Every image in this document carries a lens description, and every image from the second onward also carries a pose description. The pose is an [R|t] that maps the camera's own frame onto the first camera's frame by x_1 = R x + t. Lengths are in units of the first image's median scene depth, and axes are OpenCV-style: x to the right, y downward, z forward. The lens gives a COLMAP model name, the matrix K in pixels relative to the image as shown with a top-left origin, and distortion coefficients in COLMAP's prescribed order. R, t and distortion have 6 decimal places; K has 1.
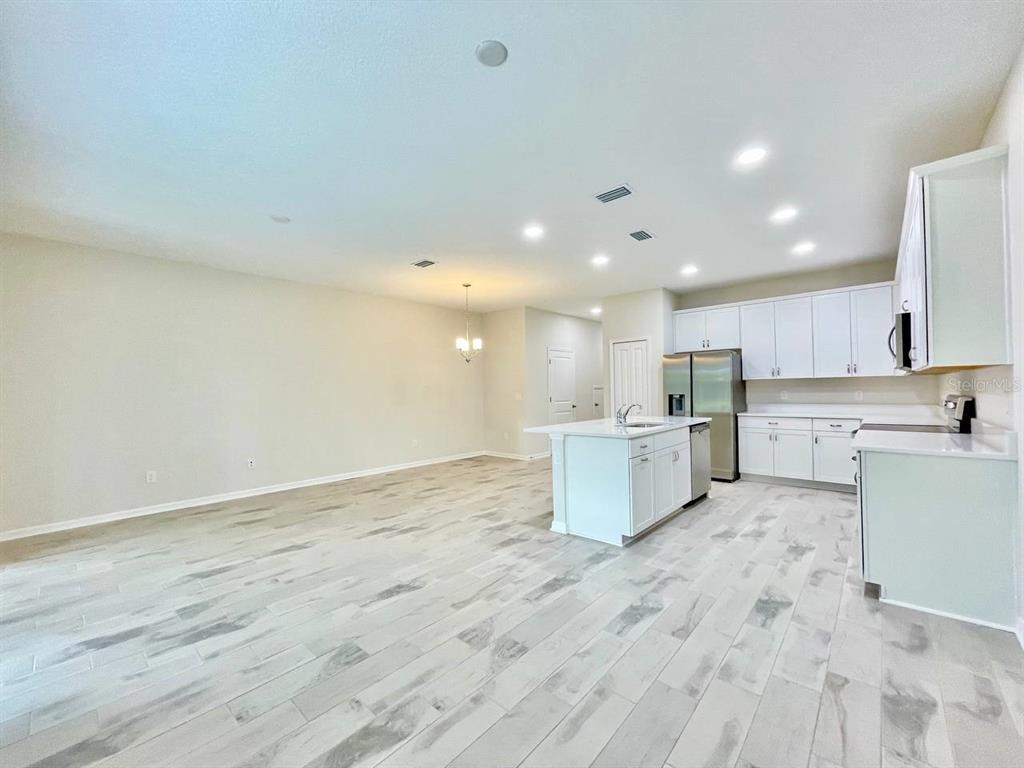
lens RADIAL K [[412.1, 0, 509.9], [0, 412.1, 383.1], [0, 0, 1]] dist [-0.001062, 0.000120]
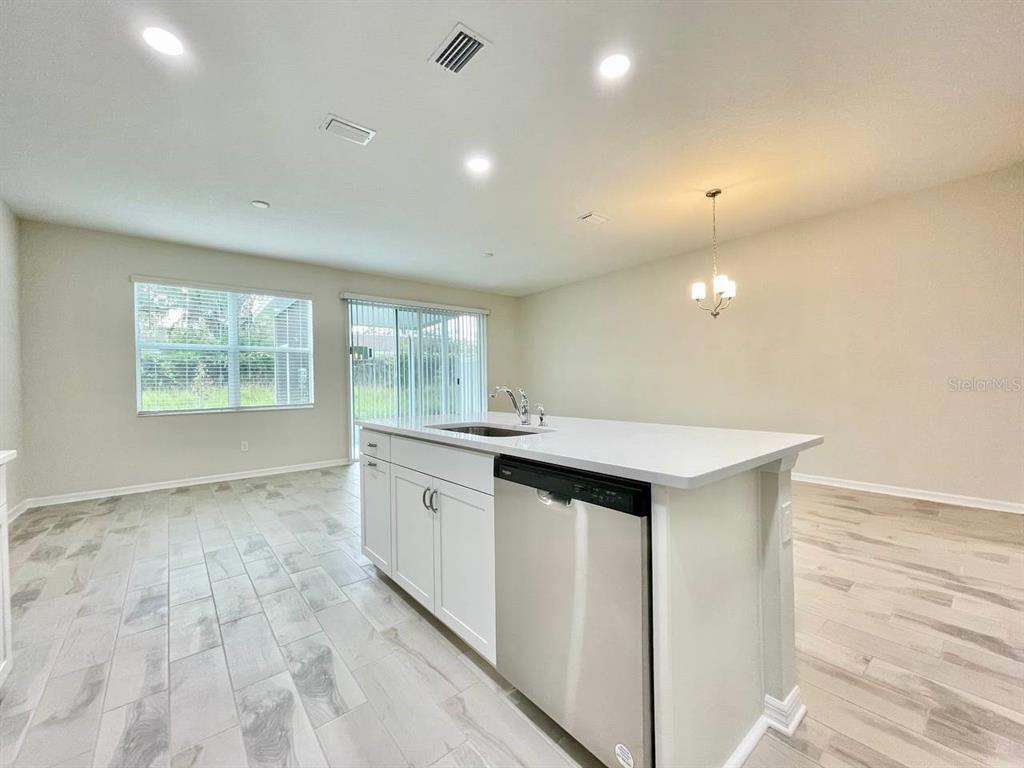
lens RADIAL K [[412.1, 0, 508.1], [0, 412.1, 382.0], [0, 0, 1]] dist [-0.001062, 0.000120]
pose [[-0.145017, 0.020058, -0.989226, 0.793823], [0.037038, 0.999204, 0.014831, 0.039290], [0.988736, -0.034488, -0.145644, 1.089188]]
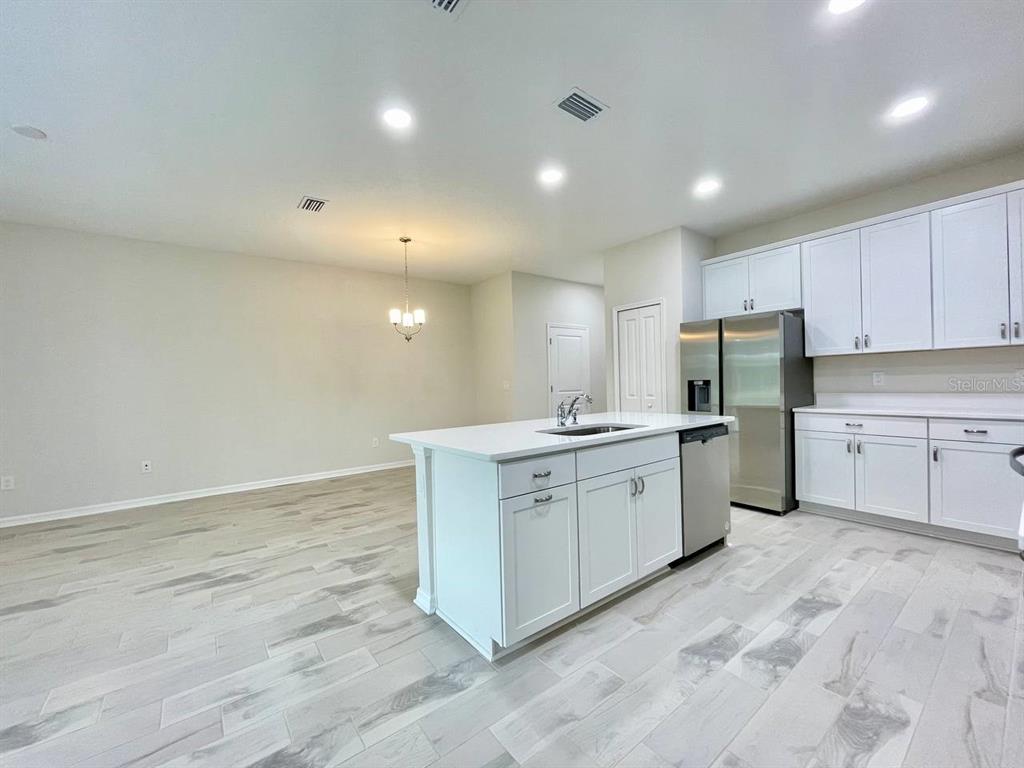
lens RADIAL K [[412.1, 0, 508.9], [0, 412.1, 383.2], [0, 0, 1]] dist [-0.001062, 0.000120]
pose [[0.983176, -0.008545, -0.182459, 0.312677], [0.012750, 0.999679, 0.021888, 0.019554], [0.182213, -0.023846, 0.982970, 0.387115]]
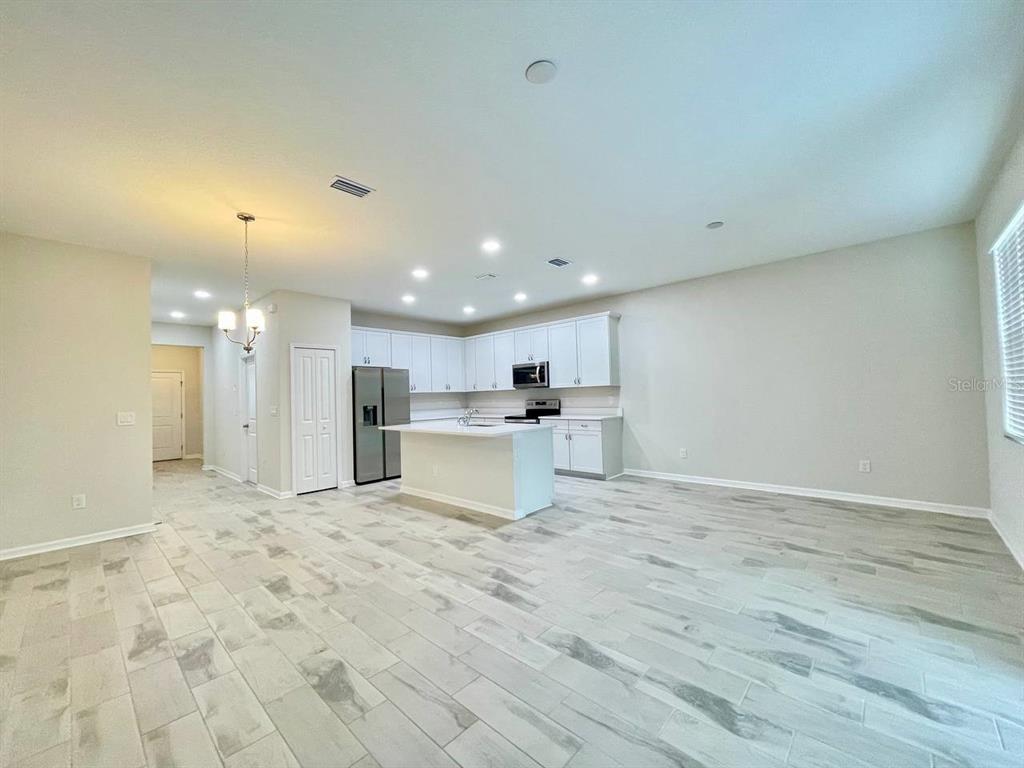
lens RADIAL K [[412.1, 0, 508.8], [0, 412.1, 383.0], [0, 0, 1]] dist [-0.001062, 0.000120]
pose [[0.017316, 0.046641, 0.998762, -0.925367], [0.010876, 0.998843, -0.046834, 0.032056], [-0.999791, 0.011673, 0.016789, 0.887869]]
